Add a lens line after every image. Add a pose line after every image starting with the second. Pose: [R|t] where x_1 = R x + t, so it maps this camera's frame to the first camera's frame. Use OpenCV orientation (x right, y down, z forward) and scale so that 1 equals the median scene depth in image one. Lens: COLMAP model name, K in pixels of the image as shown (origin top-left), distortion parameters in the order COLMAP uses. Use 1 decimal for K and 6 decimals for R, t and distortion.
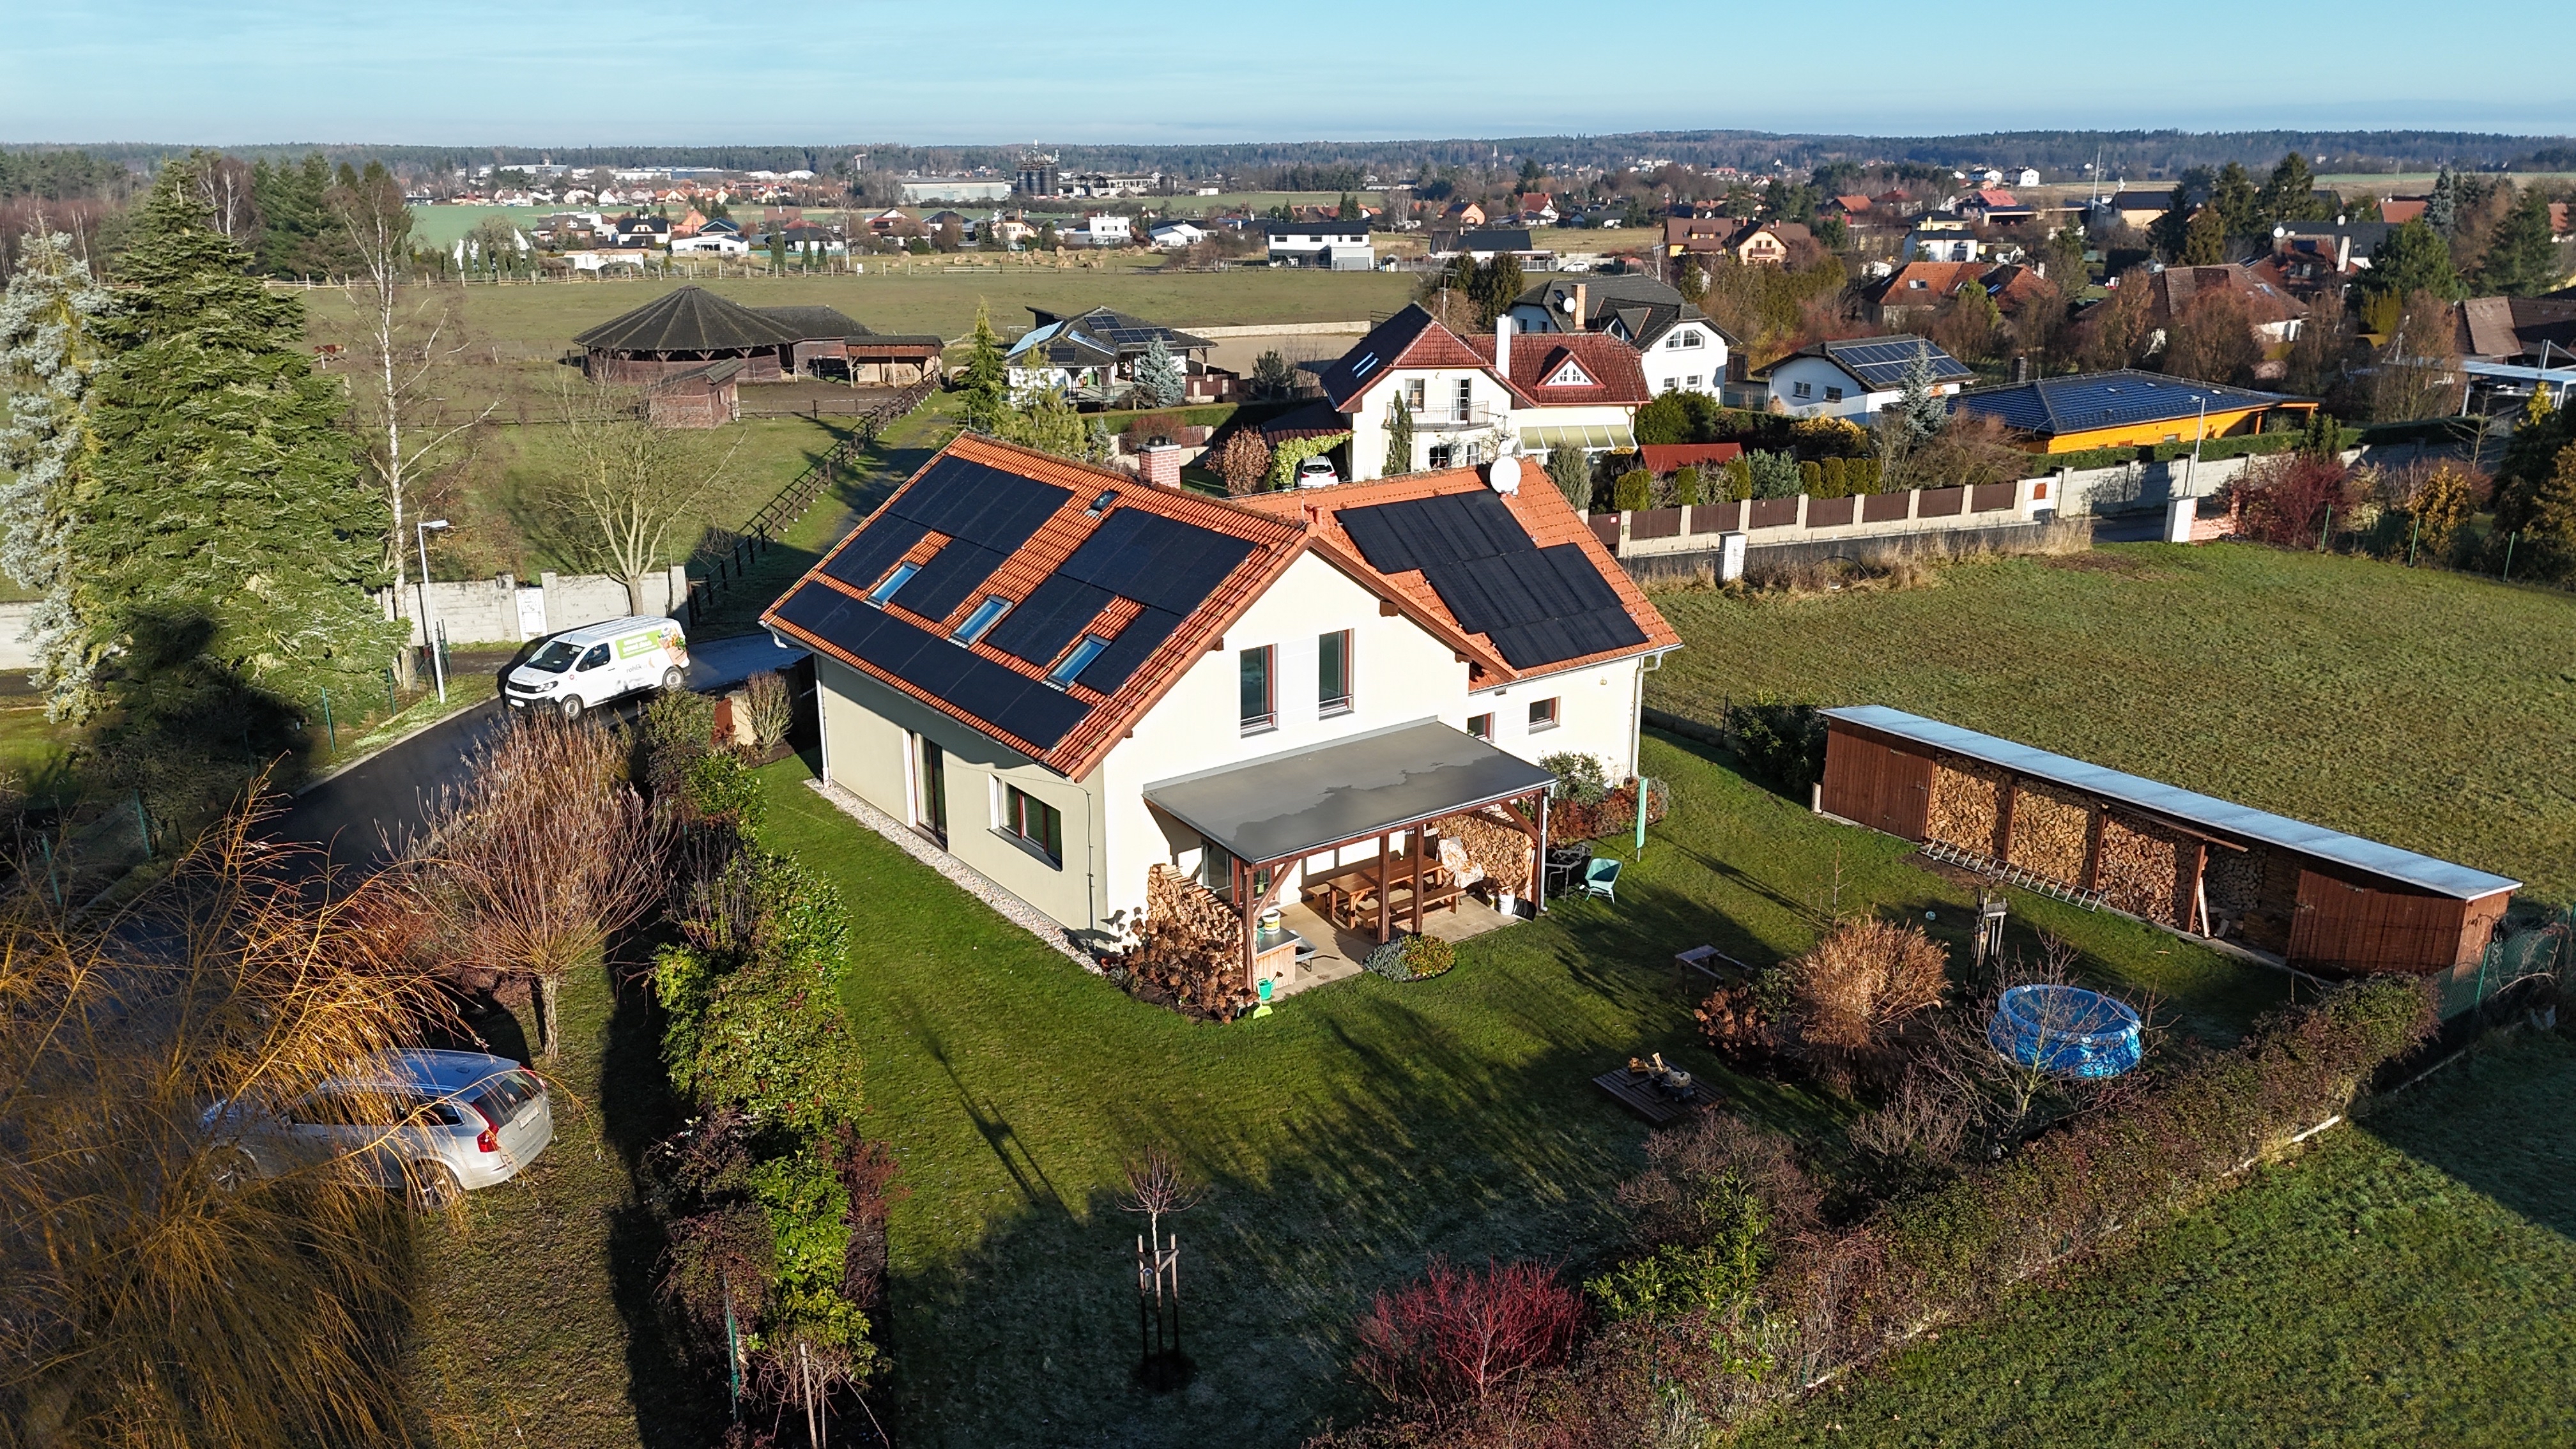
lens RADIAL K [[1889.7, 0, 1273.1], [0, 1889.7, 726.5], [0, 0, 1]] dist [0.070181, -0.065501]
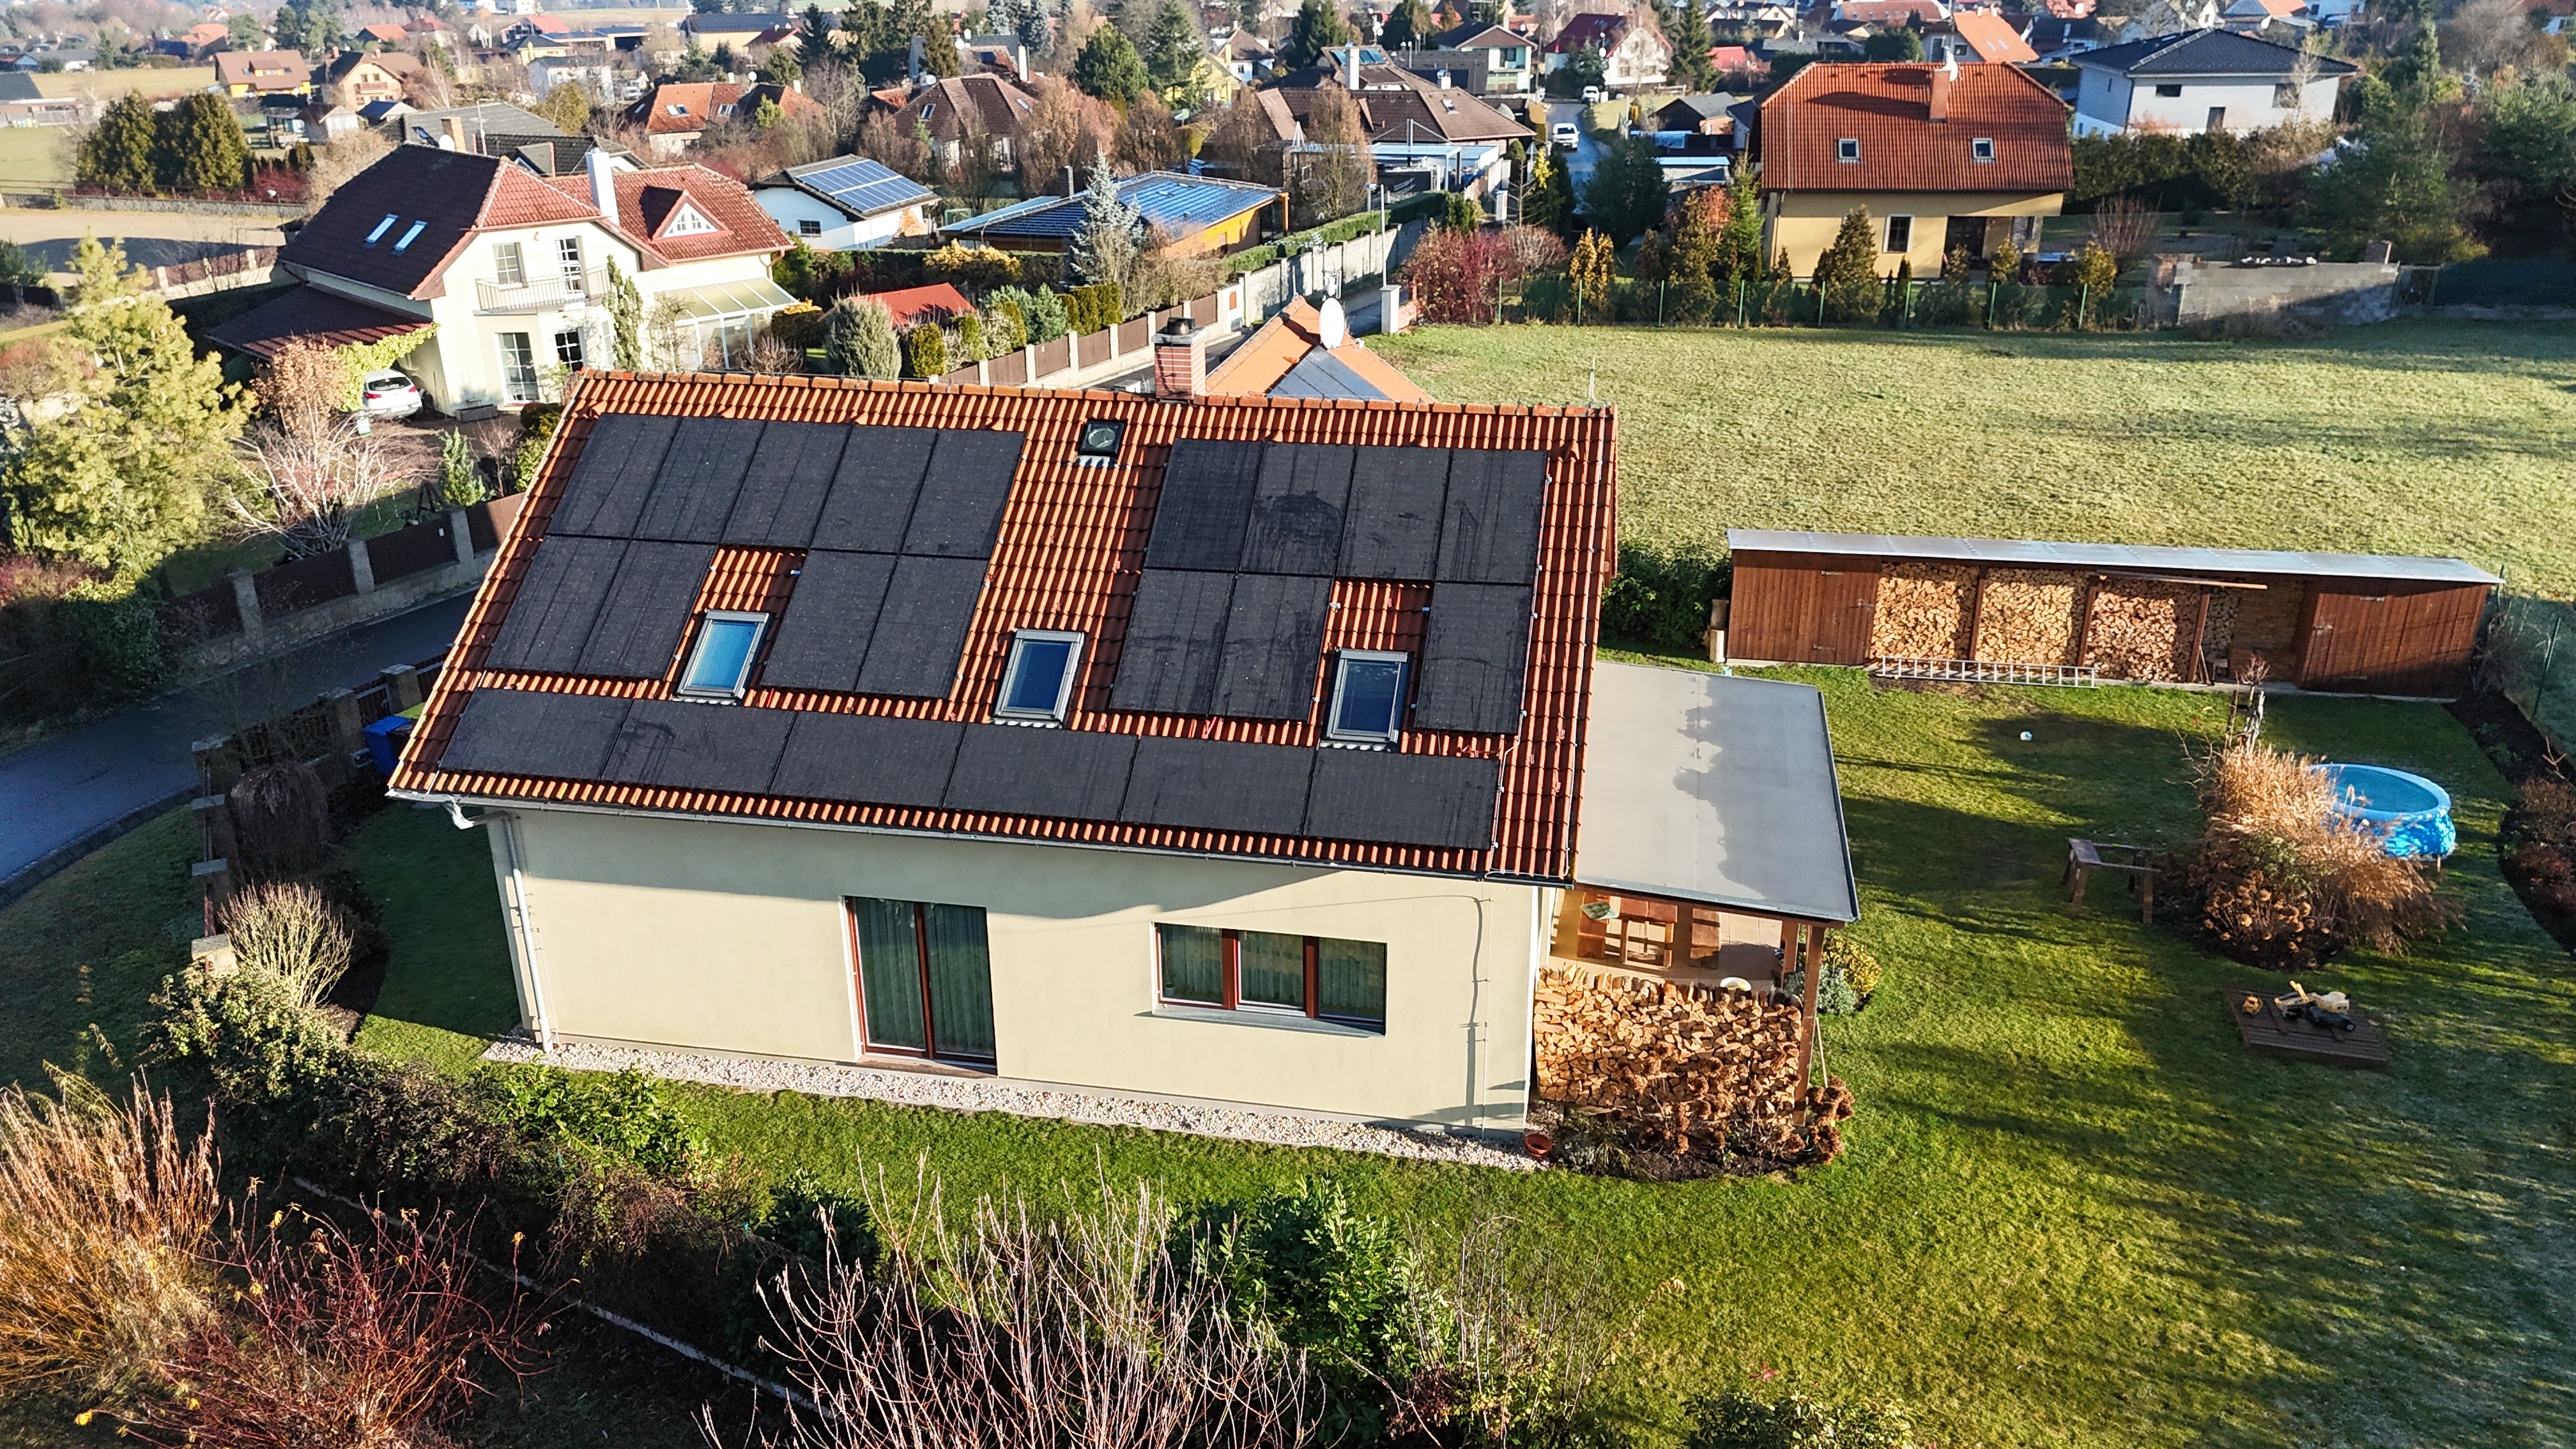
lens RADIAL K [[1889.7, 0, 1279.6], [0, 1889.7, 728.1], [0, 0, 1]] dist [0.070181, -0.065501]
pose [[0.738236, -0.259724, 0.622536, -0.413129], [0.209664, 0.965539, 0.154195, -0.102167], [-0.641131, 0.016691, 0.767250, 0.458098]]
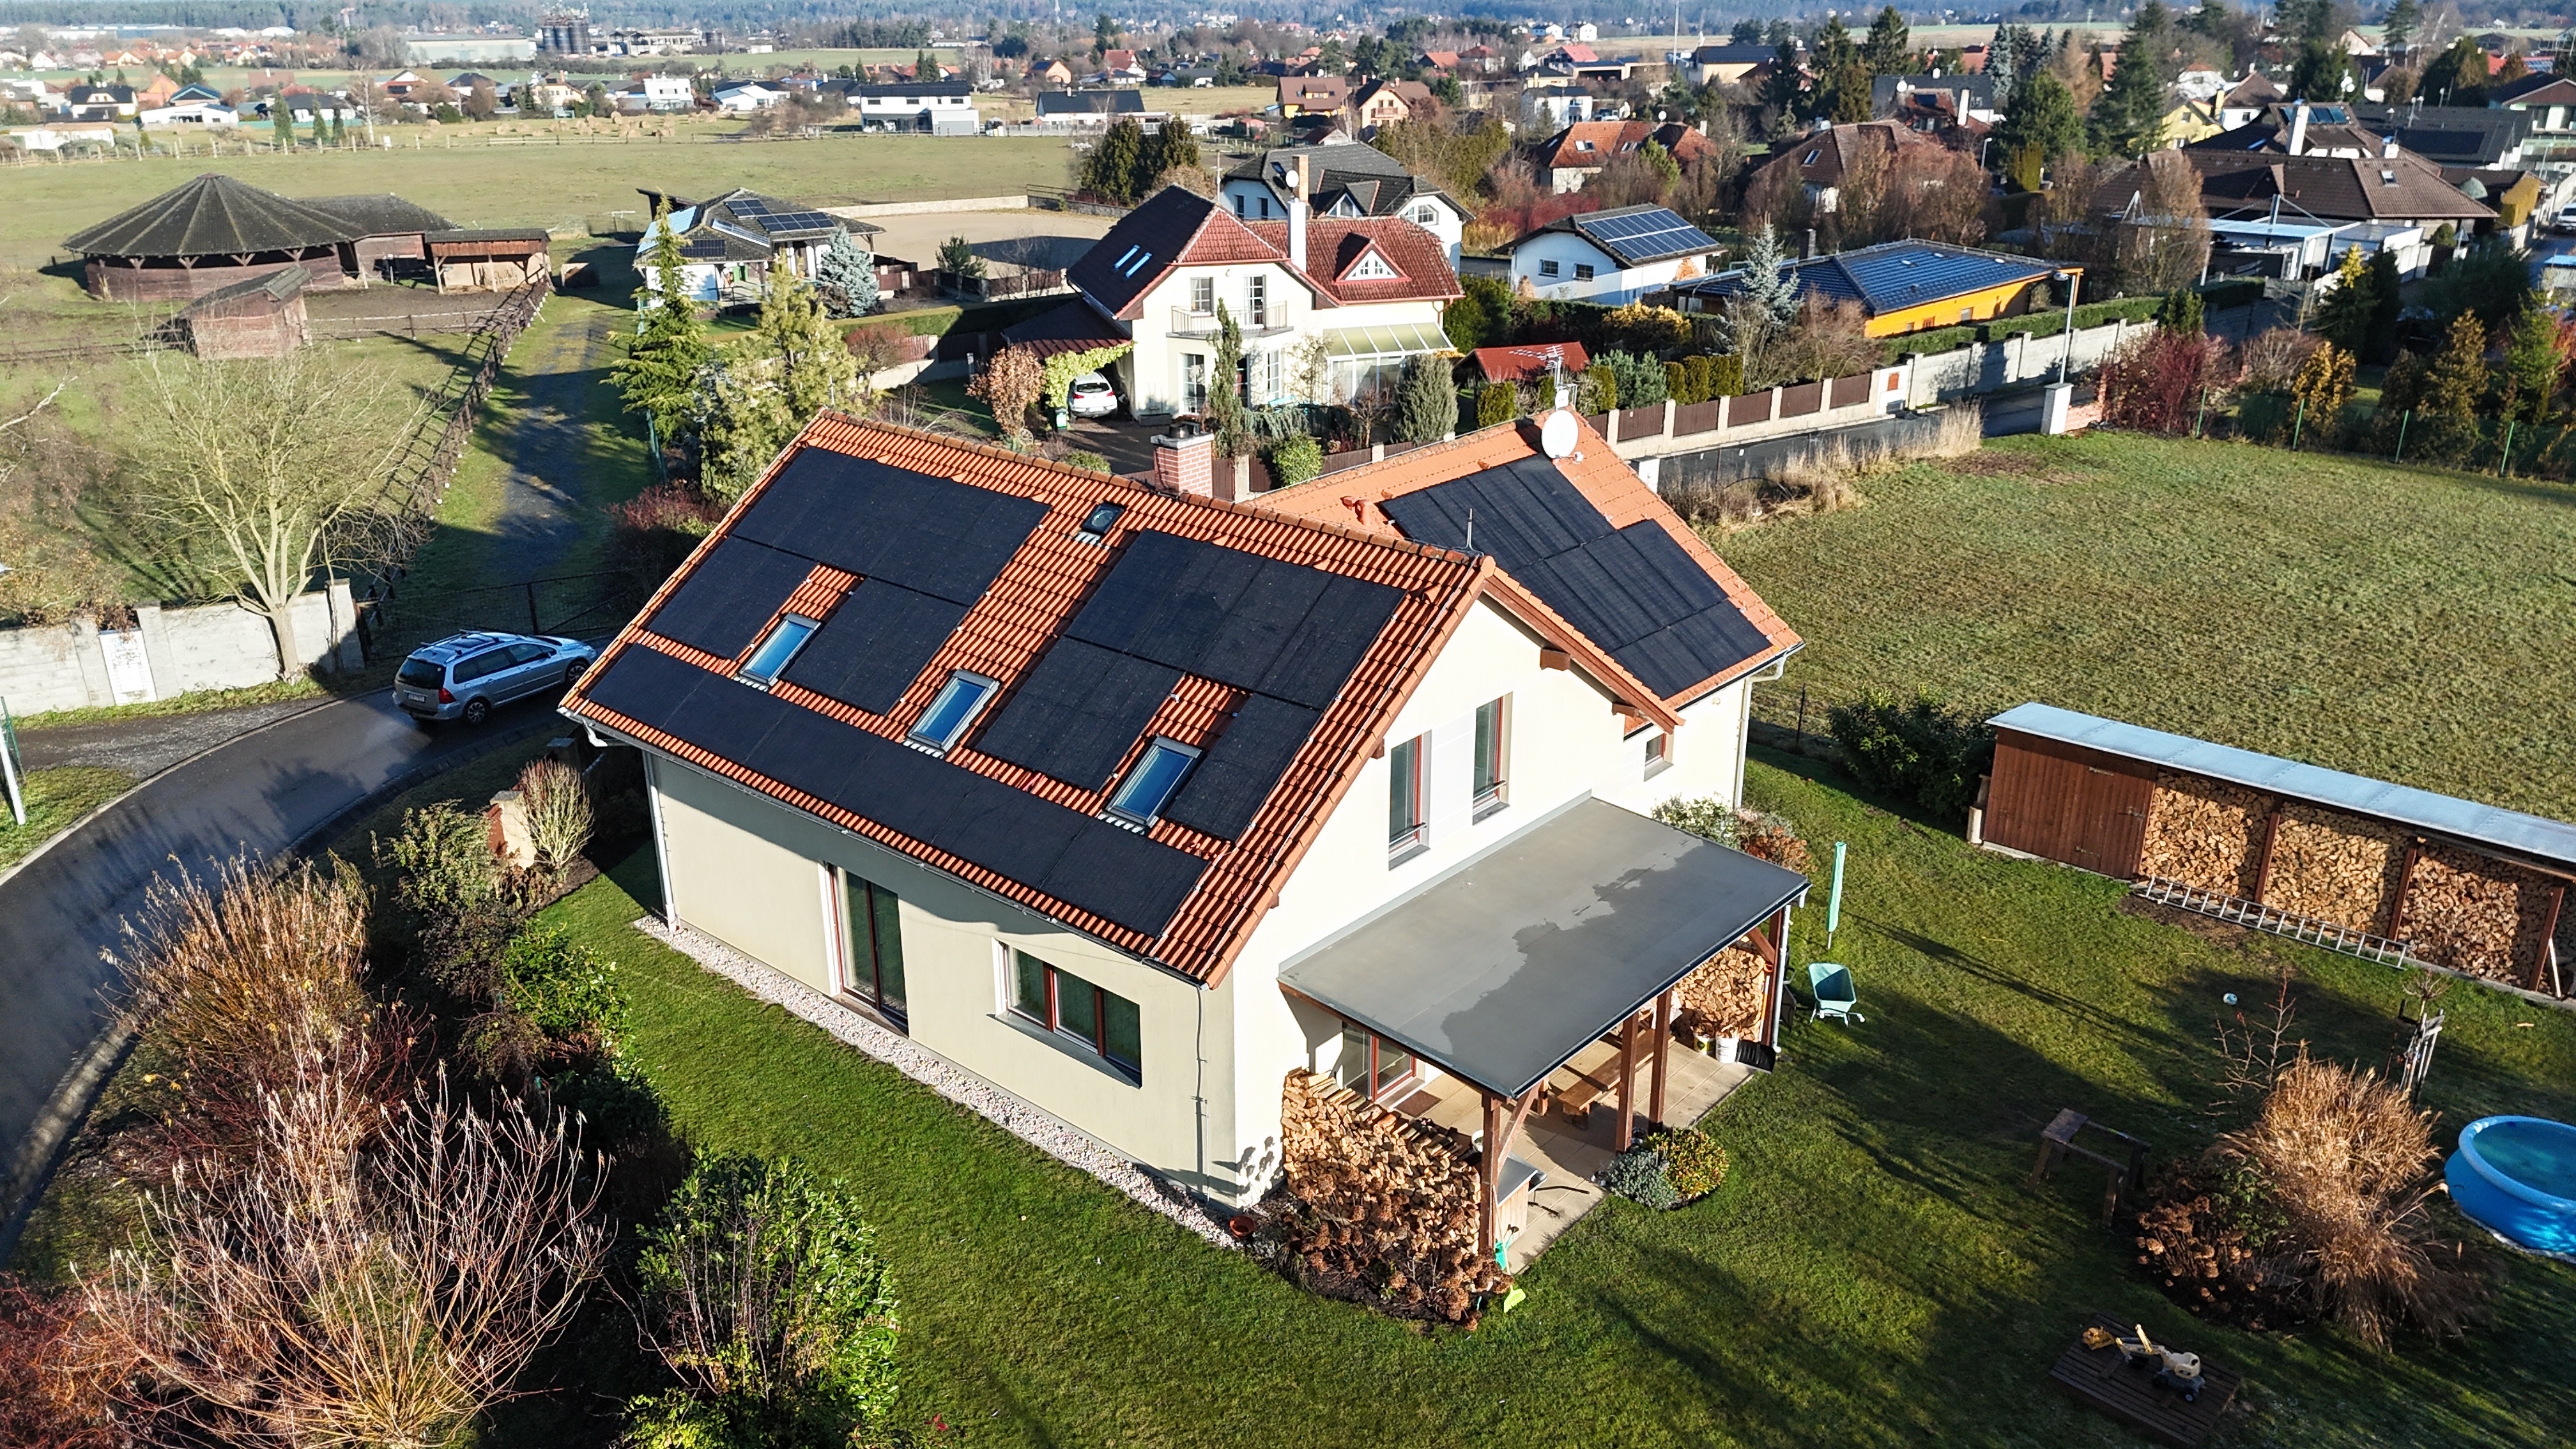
lens RADIAL K [[1889.7, 0, 1279.7], [0, 1889.7, 723.4], [0, 0, 1]] dist [0.070181, -0.065501]
pose [[0.975050, -0.082458, 0.206102, -0.160923], [0.068621, 0.994937, 0.073421, -0.083897], [-0.211113, -0.057446, 0.975772, 0.278251]]
